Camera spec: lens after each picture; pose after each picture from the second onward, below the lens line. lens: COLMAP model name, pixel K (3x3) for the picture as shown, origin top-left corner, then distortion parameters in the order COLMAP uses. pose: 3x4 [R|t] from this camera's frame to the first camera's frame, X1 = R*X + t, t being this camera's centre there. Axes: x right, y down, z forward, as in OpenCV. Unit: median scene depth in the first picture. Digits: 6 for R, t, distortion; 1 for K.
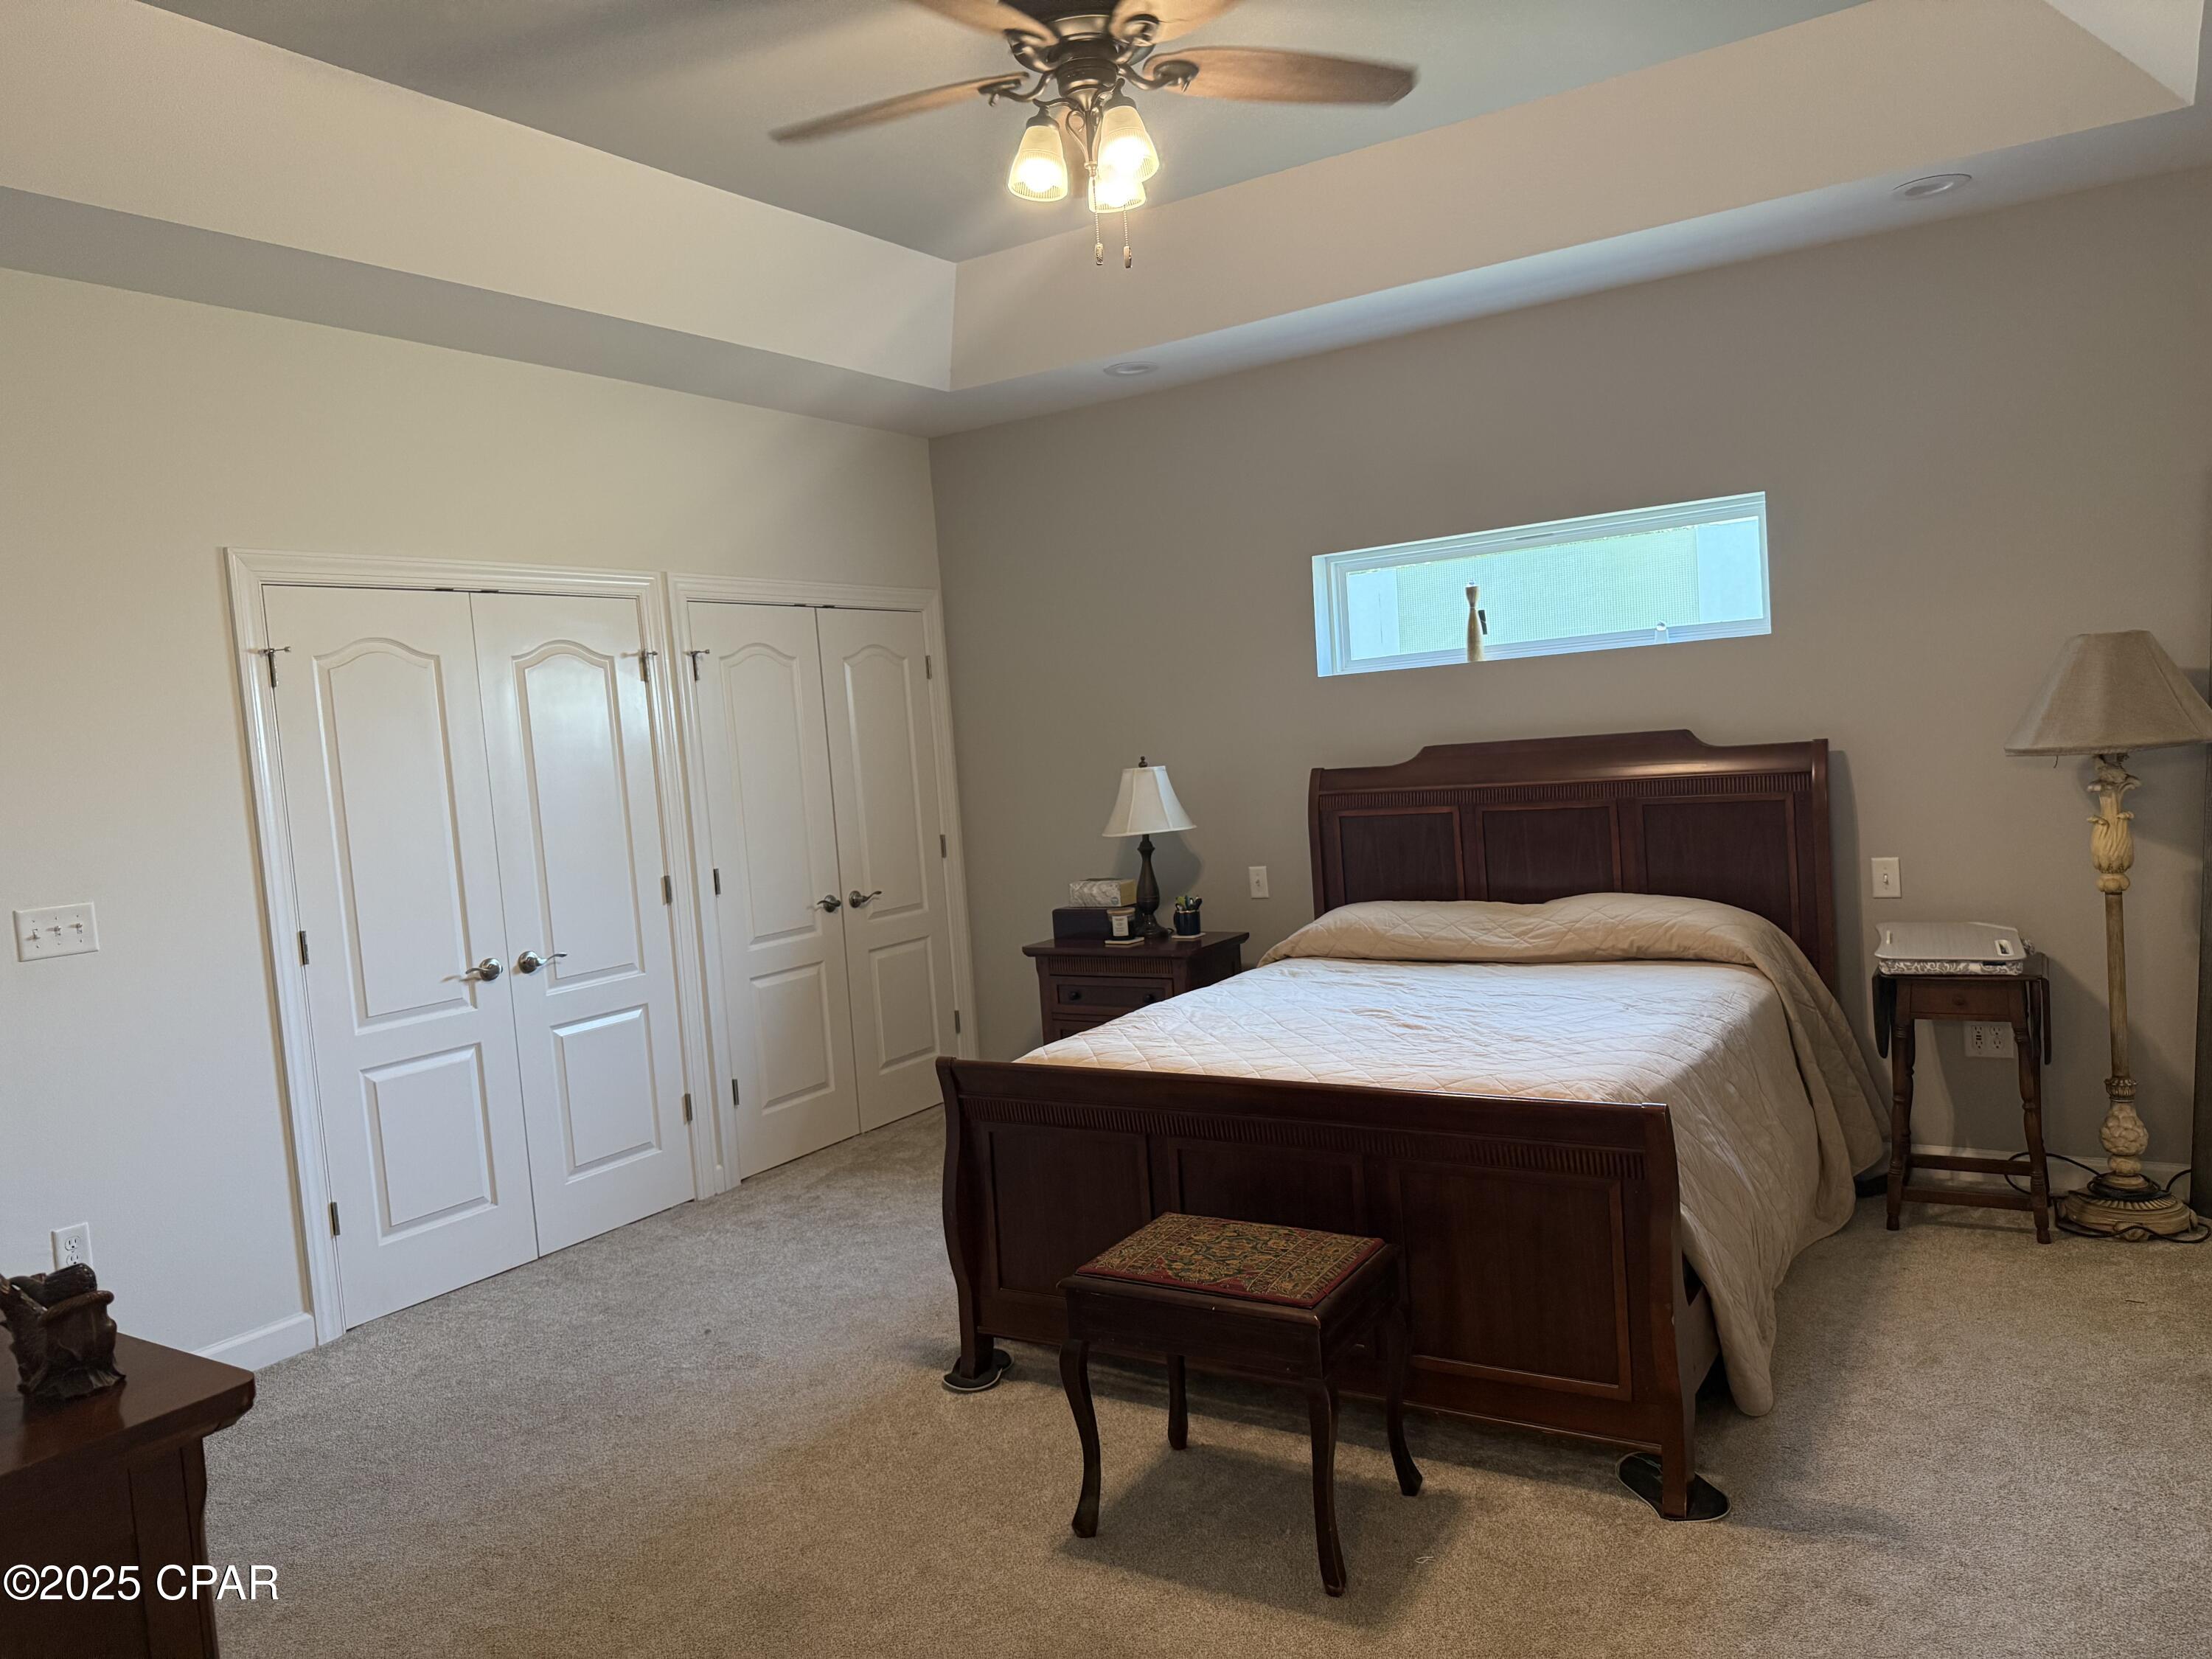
lens RADIAL K [[1561.1, 0, 1099.6], [0, 1561.1, 818.2], [0, 0, 1]] dist [0.122433, -0.218933]
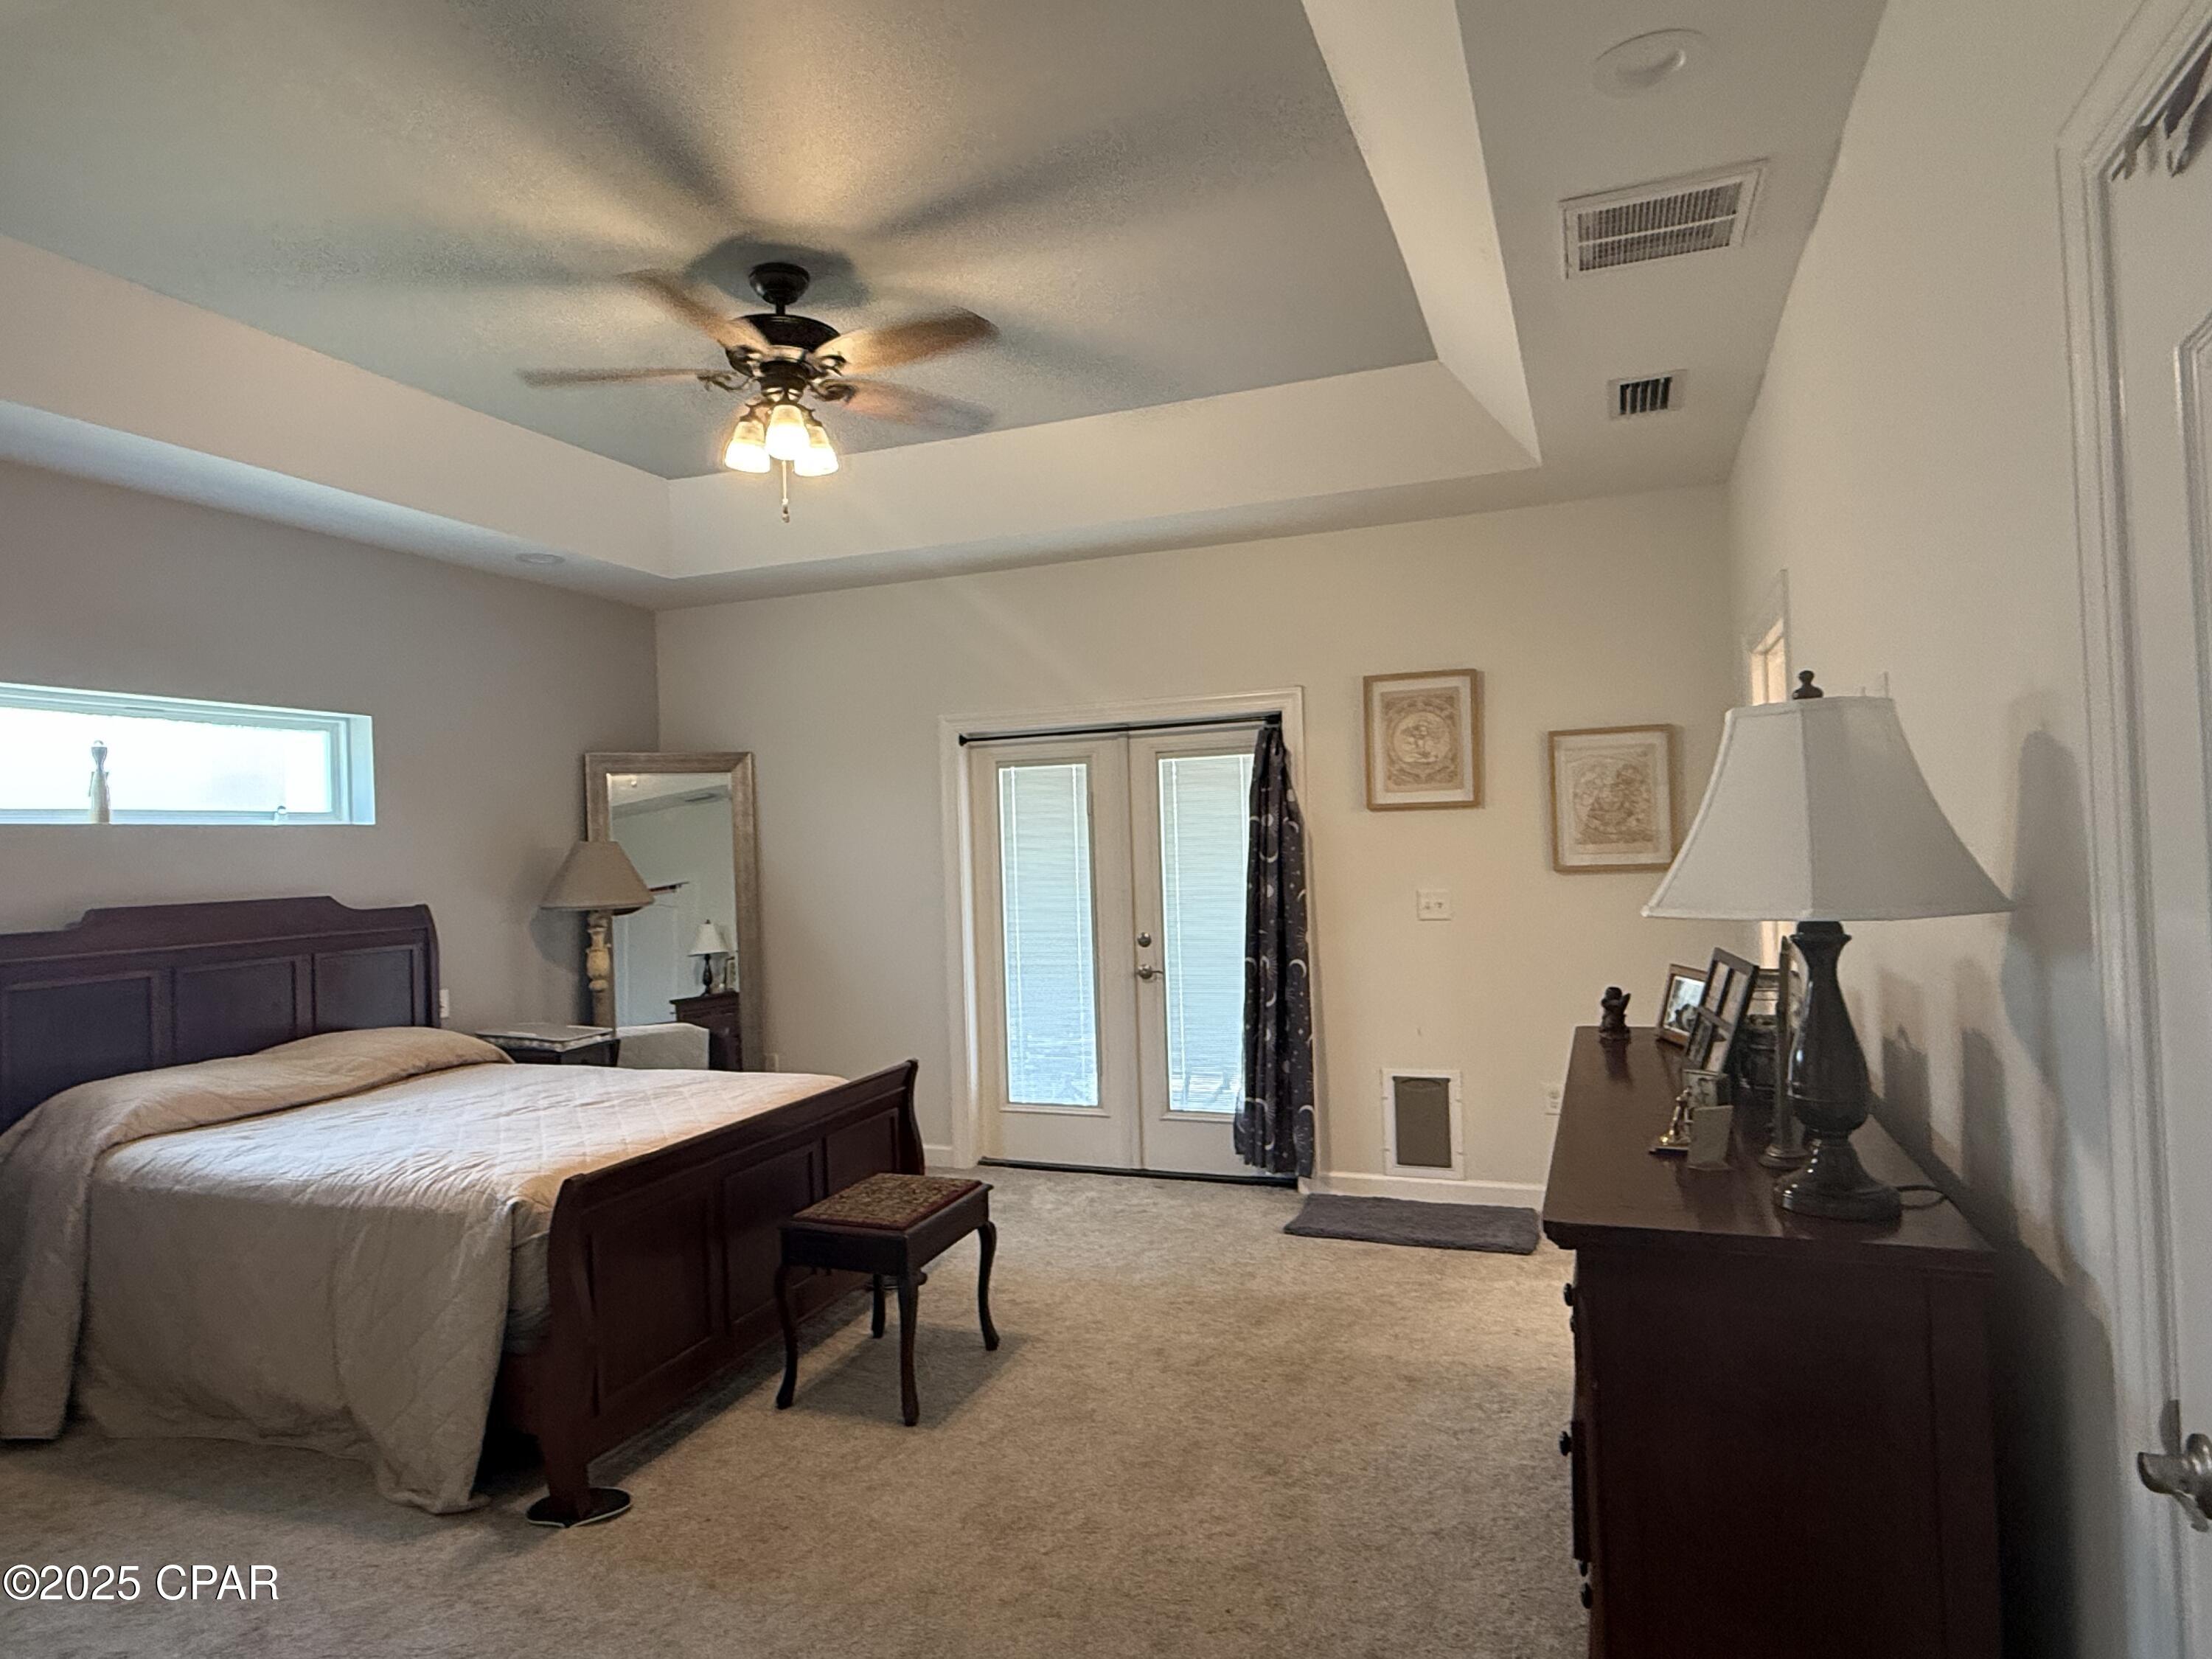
lens RADIAL K [[1303.6, 0, 1097.7], [0, 1303.6, 831.3], [0, 0, 1]] dist [0.000396, -0.001419]
pose [[-0.210531, 0.090503, 0.973389, -0.710820], [0.100021, 0.992474, -0.070644, 0.023078], [-0.972457, 0.082486, -0.217999, 0.626316]]
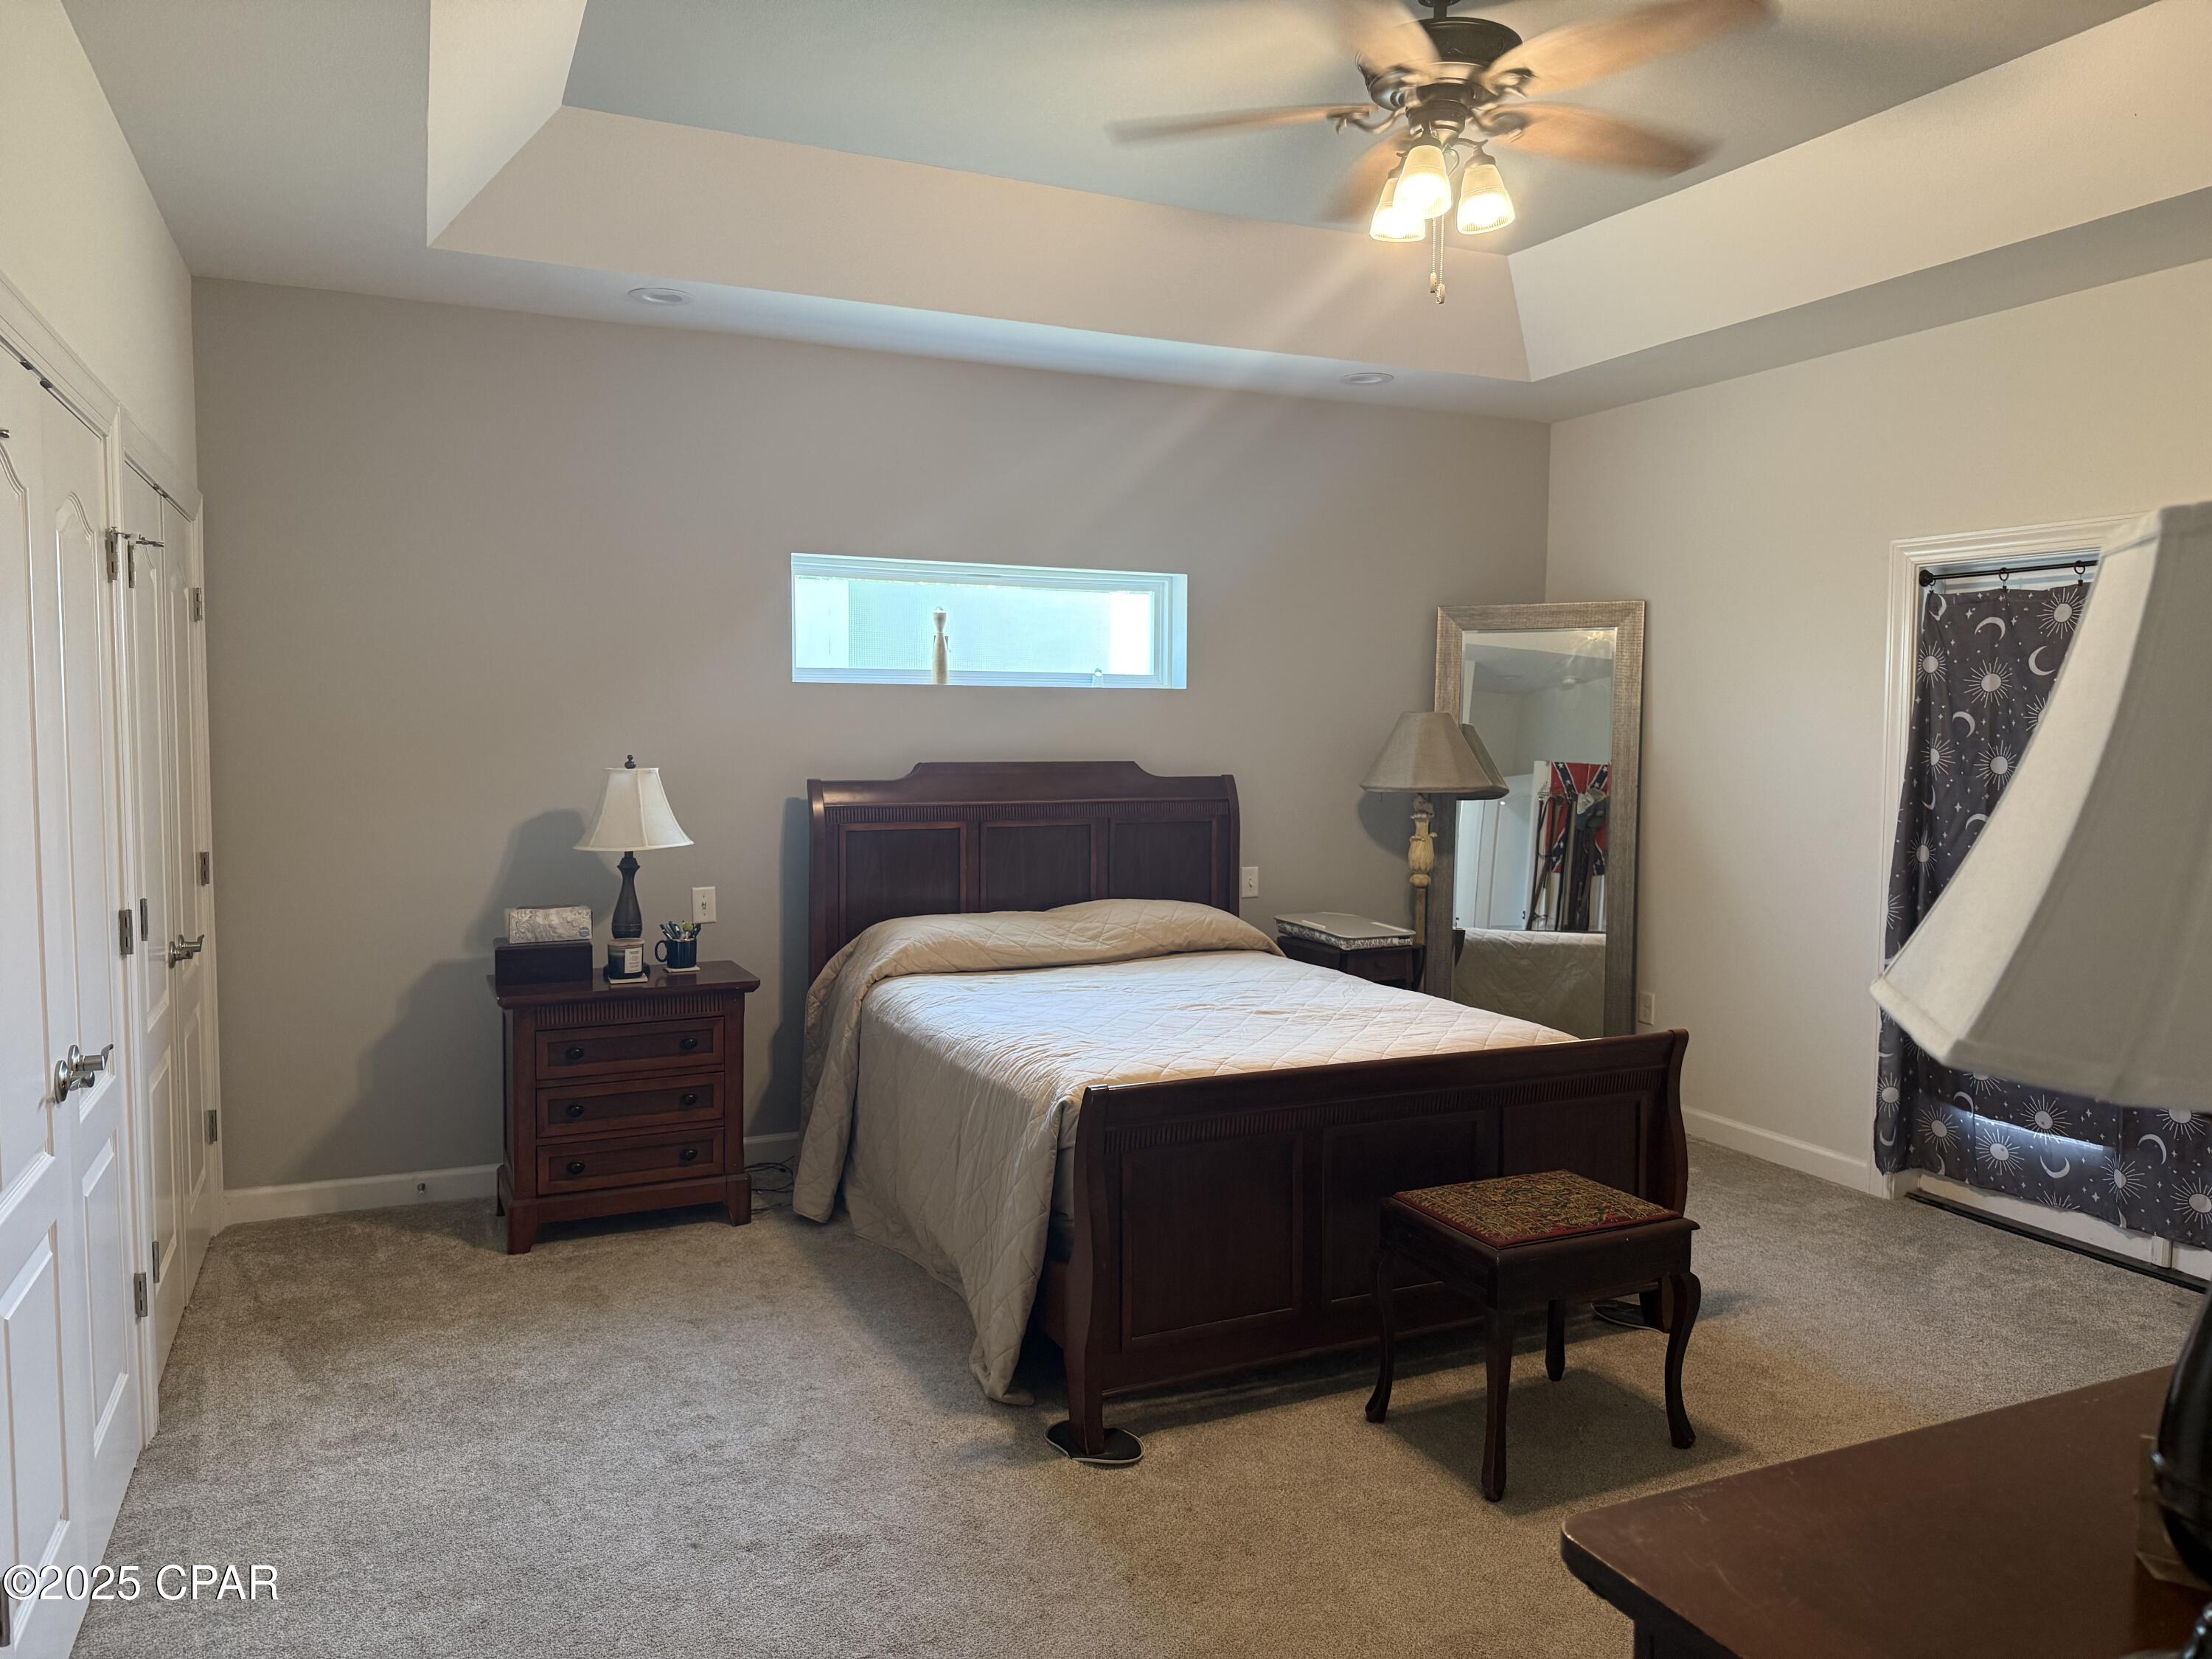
lens RADIAL K [[1543.4, 0, 1081.5], [0, 1543.4, 814.2], [0, 0, 1]] dist [0.100708, -0.150599]
pose [[0.532735, 0.027543, 0.845834, -0.619238], [0.000128, 0.999468, -0.032627, 0.021293], [-0.846282, 0.017489, 0.532447, 0.403827]]
